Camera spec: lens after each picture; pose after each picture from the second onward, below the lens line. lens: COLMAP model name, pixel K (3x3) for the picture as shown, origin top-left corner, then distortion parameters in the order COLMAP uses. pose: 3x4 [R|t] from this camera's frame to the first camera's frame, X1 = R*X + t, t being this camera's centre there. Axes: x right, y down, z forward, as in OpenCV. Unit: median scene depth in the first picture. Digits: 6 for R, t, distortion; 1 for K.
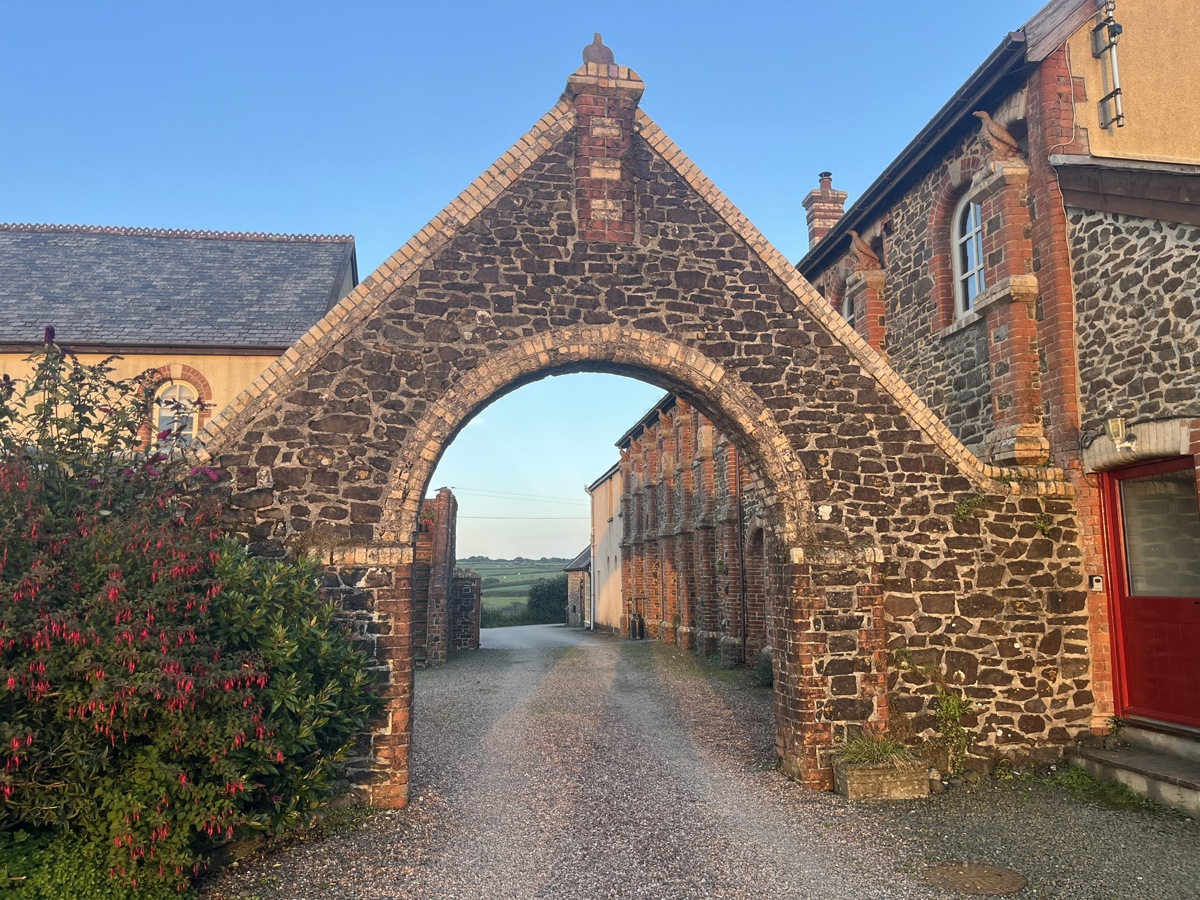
lens RADIAL K [[896.0, 0, 600.0], [0, 896.0, 446.7], [0, 0, 1]] dist [-0.015804, -0.025205]
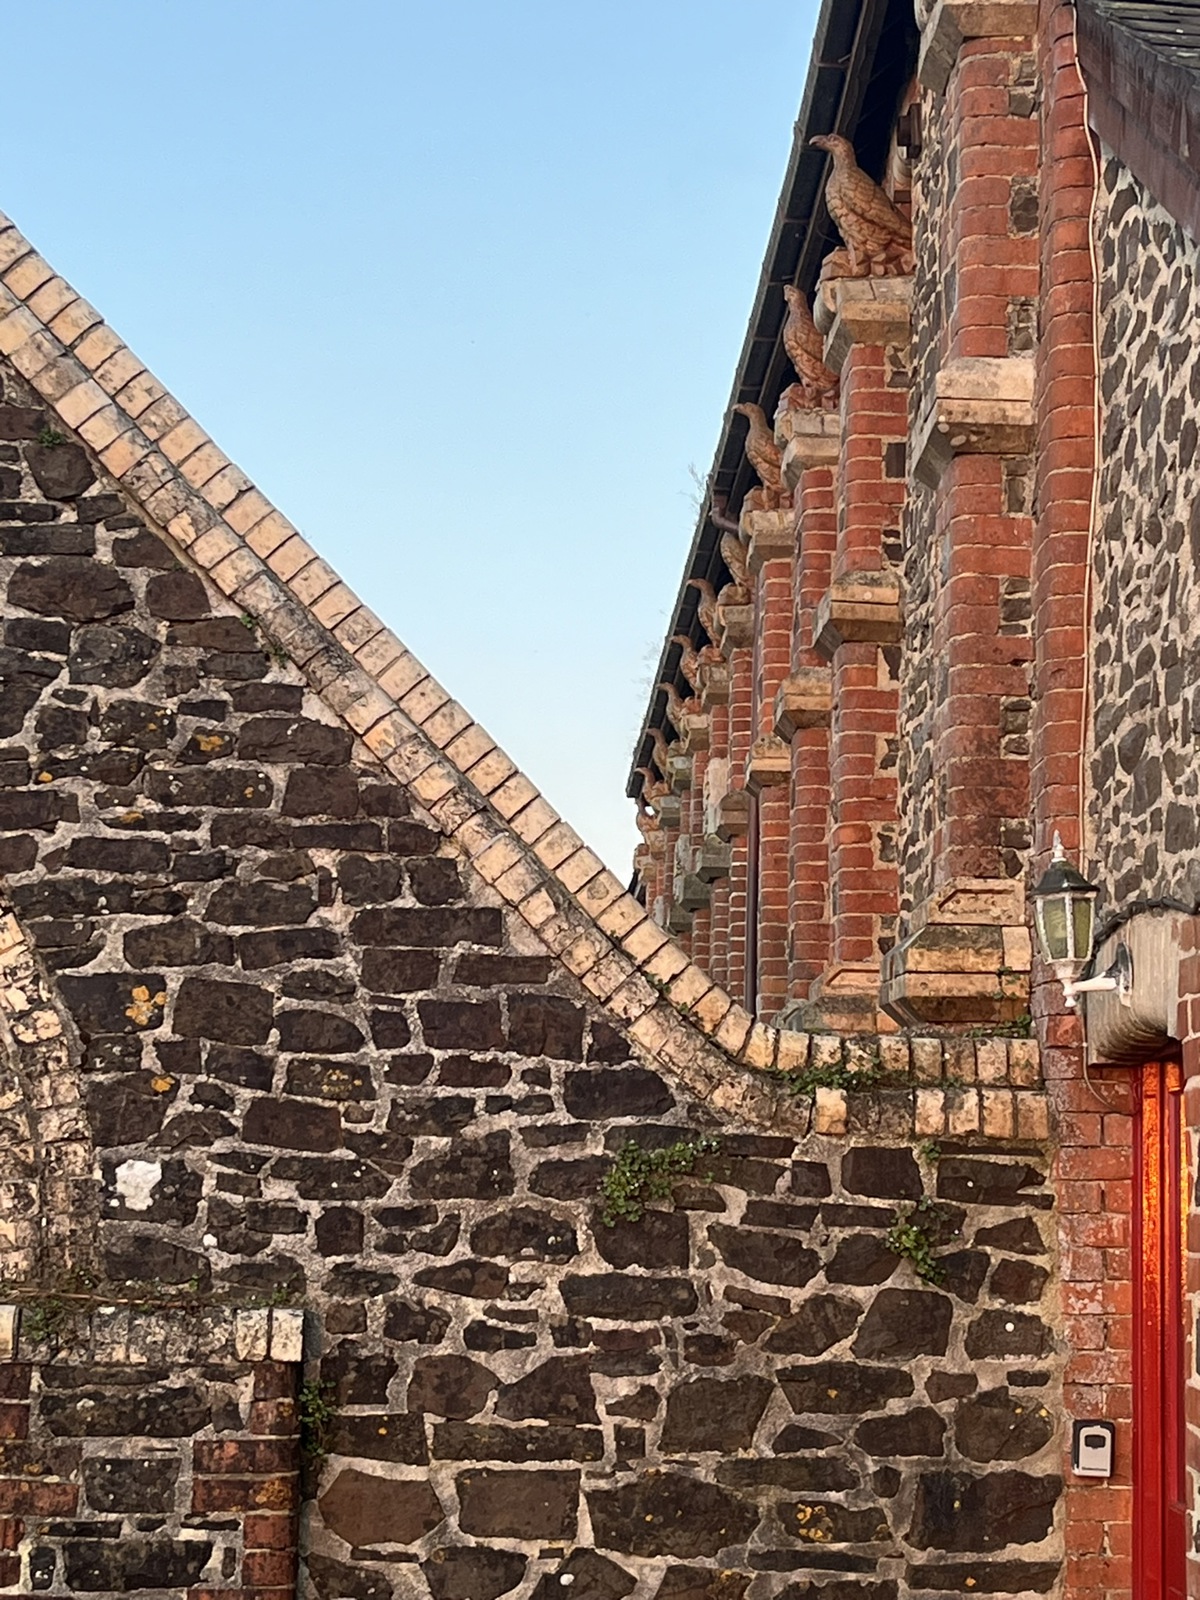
lens RADIAL K [[3213.4, 0, 600.2], [0, 3213.4, 802.8], [0, 0, 1]] dist [0.041709, 0.000000]
pose [[0.998059, 0.015002, -0.060443, 0.460164], [-0.014390, 0.999841, 0.010551, -0.065332], [0.060592, -0.009661, 0.998116, -0.052418]]
